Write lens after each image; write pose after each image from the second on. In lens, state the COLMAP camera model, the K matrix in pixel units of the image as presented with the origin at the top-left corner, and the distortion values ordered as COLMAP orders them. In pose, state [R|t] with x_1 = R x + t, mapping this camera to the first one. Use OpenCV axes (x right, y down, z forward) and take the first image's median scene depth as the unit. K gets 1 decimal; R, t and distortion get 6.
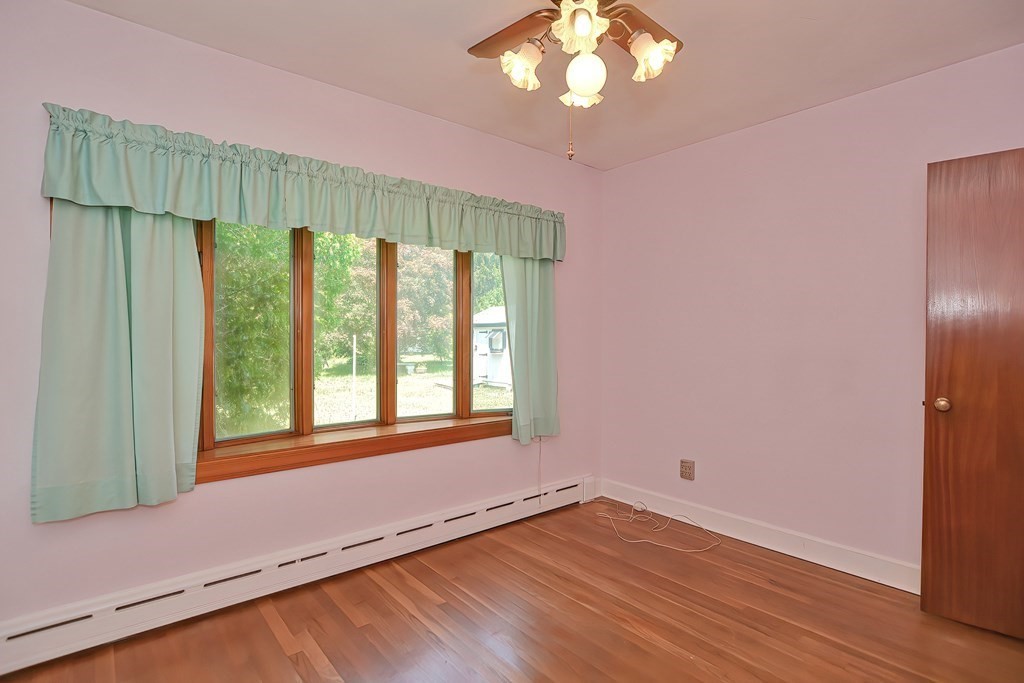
lens RADIAL K [[517.7, 0, 512.0], [0, 517.7, 341.5], [0, 0, 1]] dist [-0.033302, 0.010812]
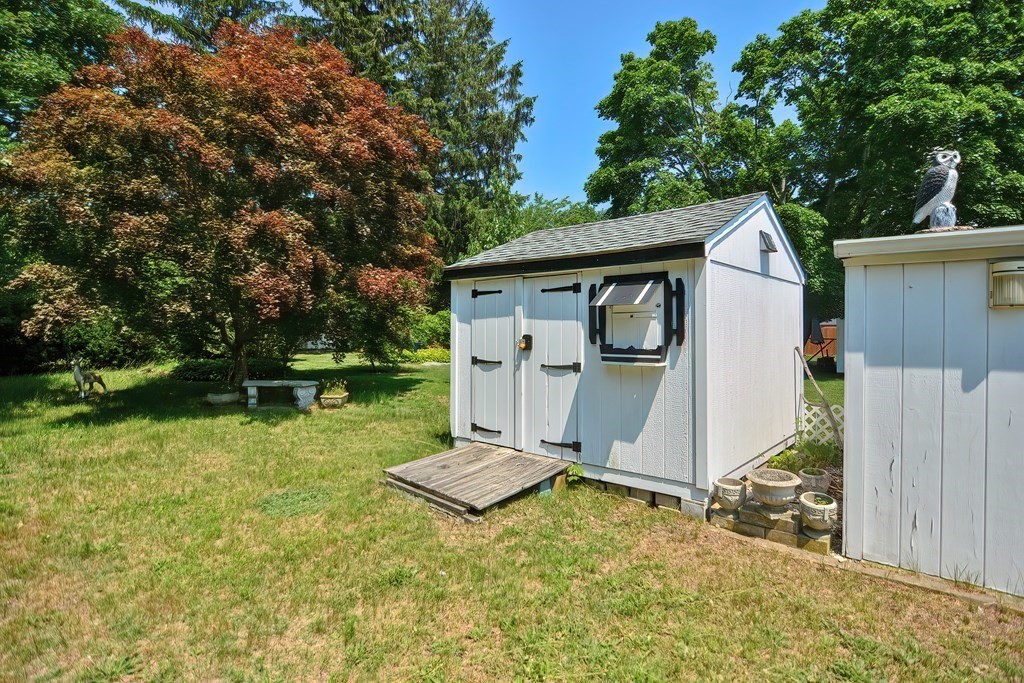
lens RADIAL K [[506.8, 0, 512.5], [0, 506.8, 326.2], [0, 0, 1]] dist [-0.033872, 0.009501]
pose [[0.986175, 0.006297, 0.165589, -0.131359], [-0.003370, 0.999833, -0.017948, 0.007937], [-0.165674, 0.017142, 0.986032, 0.745426]]
